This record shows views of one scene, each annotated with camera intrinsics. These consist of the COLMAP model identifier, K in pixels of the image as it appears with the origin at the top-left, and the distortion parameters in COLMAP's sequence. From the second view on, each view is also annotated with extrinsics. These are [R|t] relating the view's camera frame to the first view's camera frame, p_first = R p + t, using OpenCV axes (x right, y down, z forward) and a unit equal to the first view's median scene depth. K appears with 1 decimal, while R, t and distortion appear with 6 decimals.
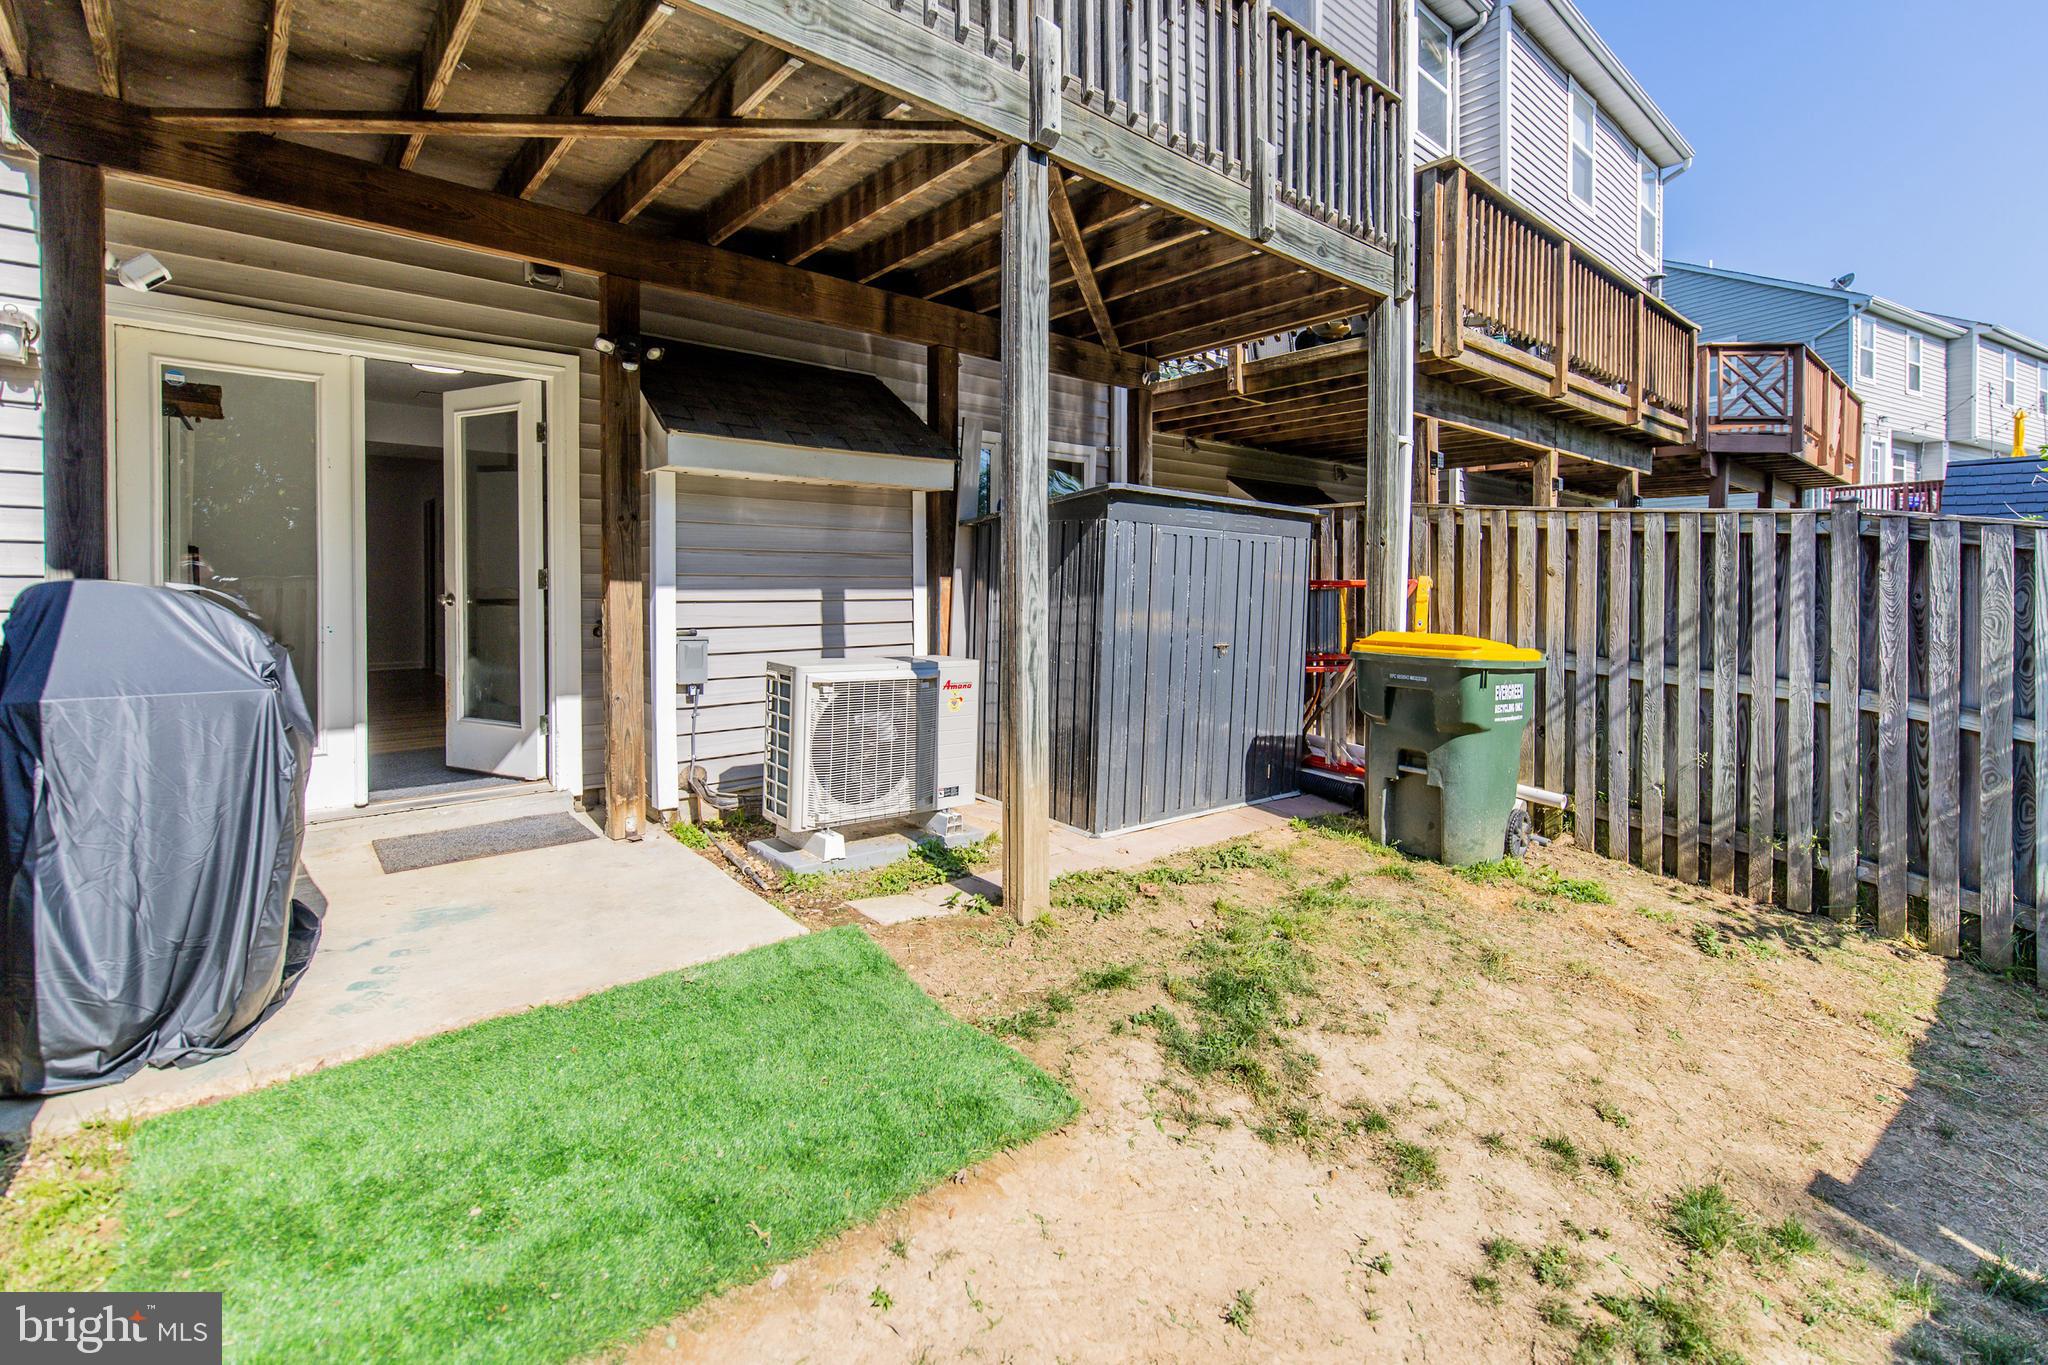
lens RADIAL K [[865.9, 0, 1011.8], [0, 865.9, 690.7], [0, 0, 1]] dist [0.000325, -0.000457]
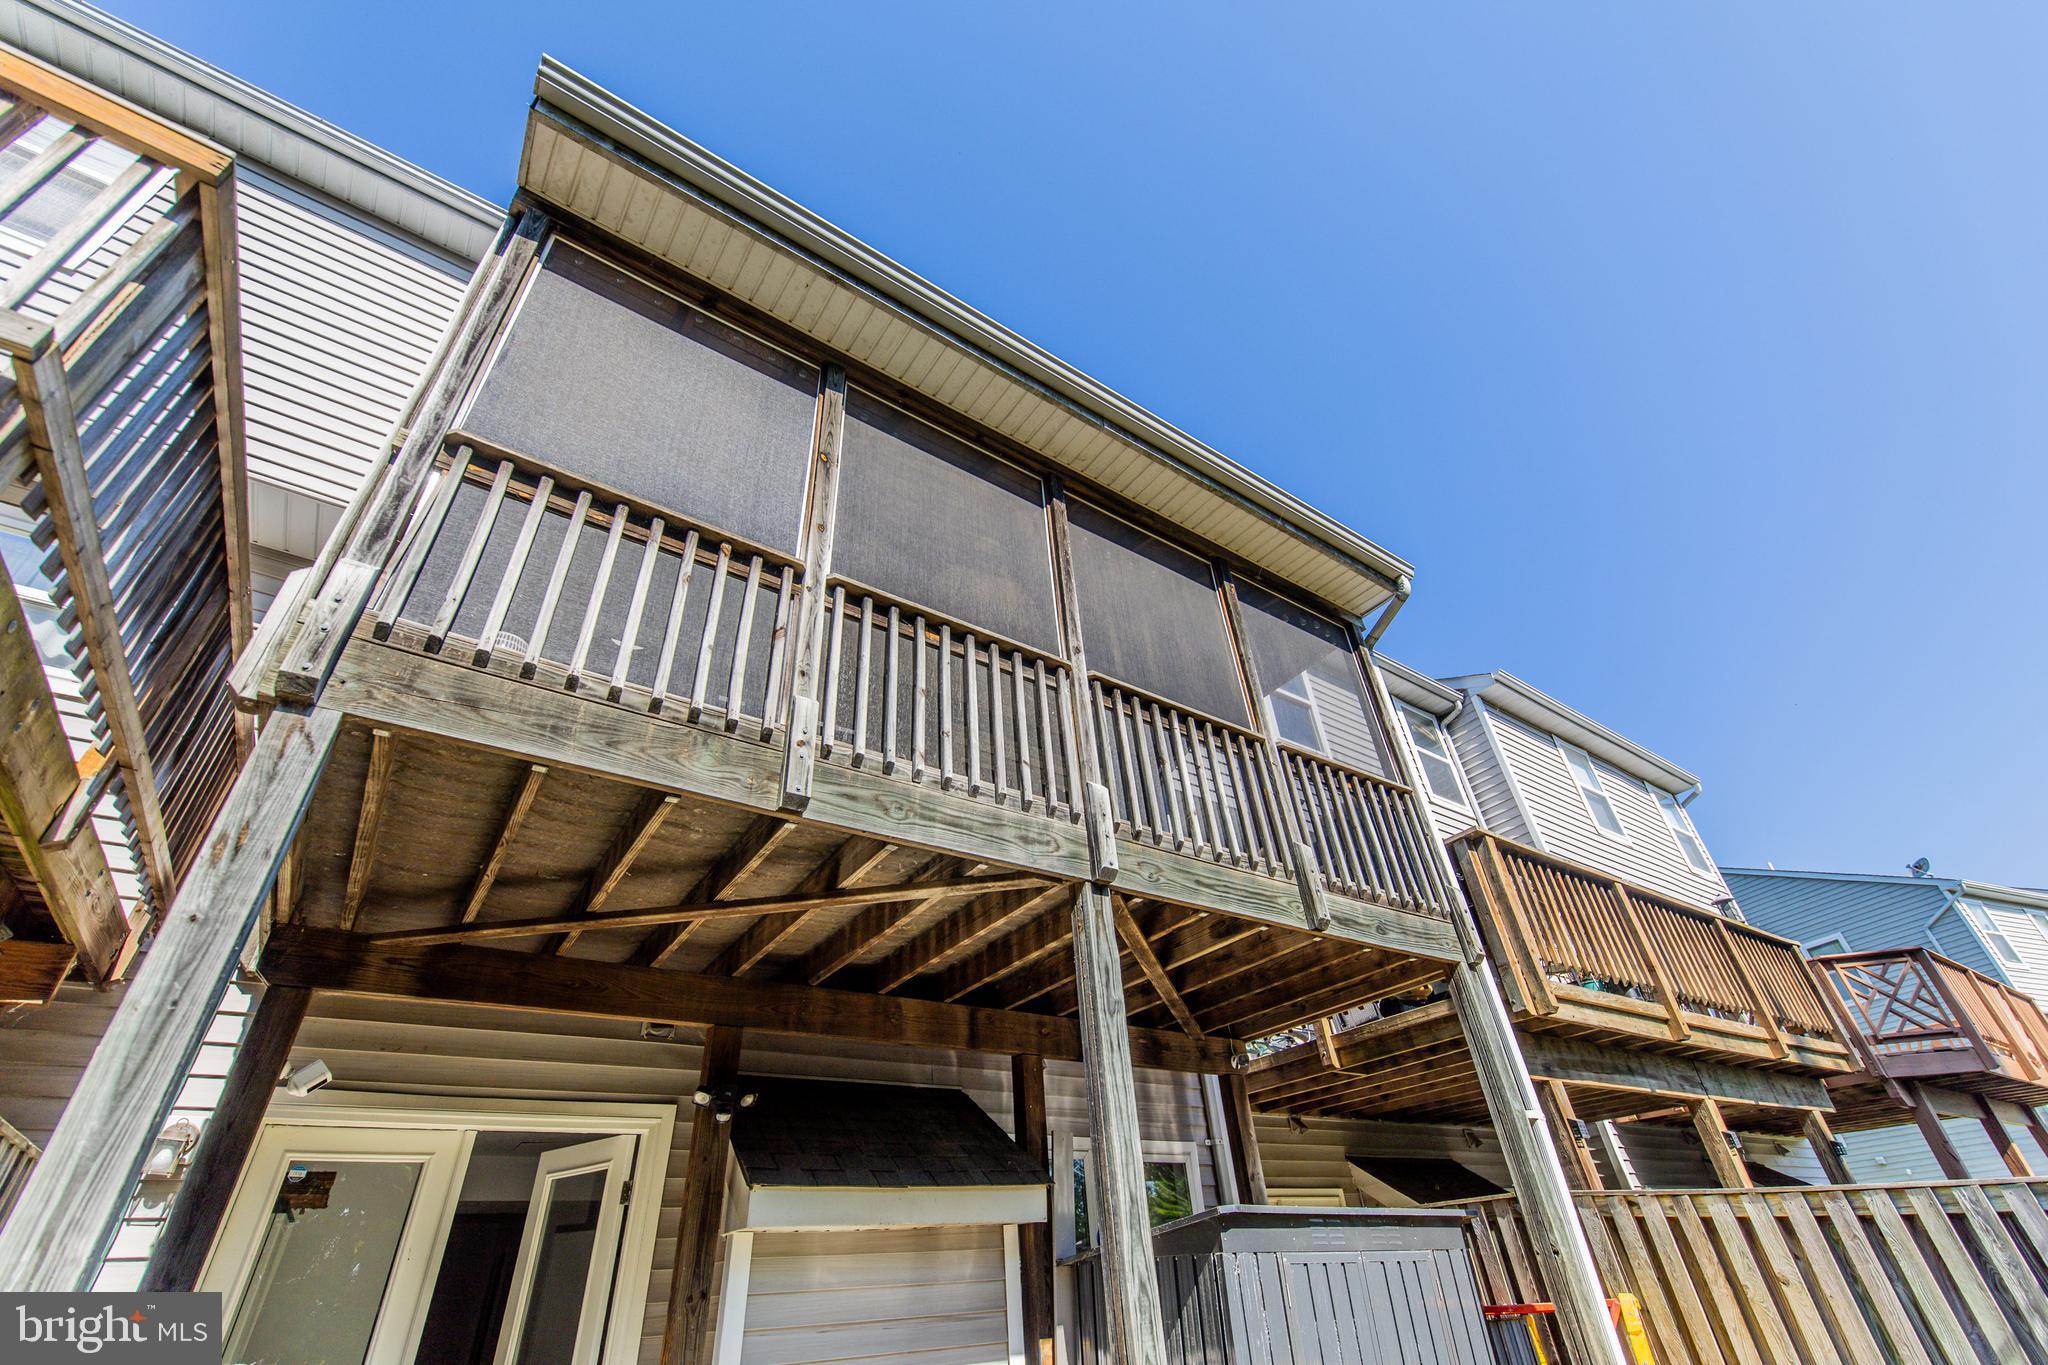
lens RADIAL K [[865.9, 0, 1011.8], [0, 865.9, 690.7], [0, 0, 1]] dist [0.000325, -0.000457]
pose [[0.991942, -0.107824, -0.066524, 0.016457], [0.049258, 0.811983, -0.581599, -0.156193], [0.116727, 0.573636, 0.810751, -0.067242]]
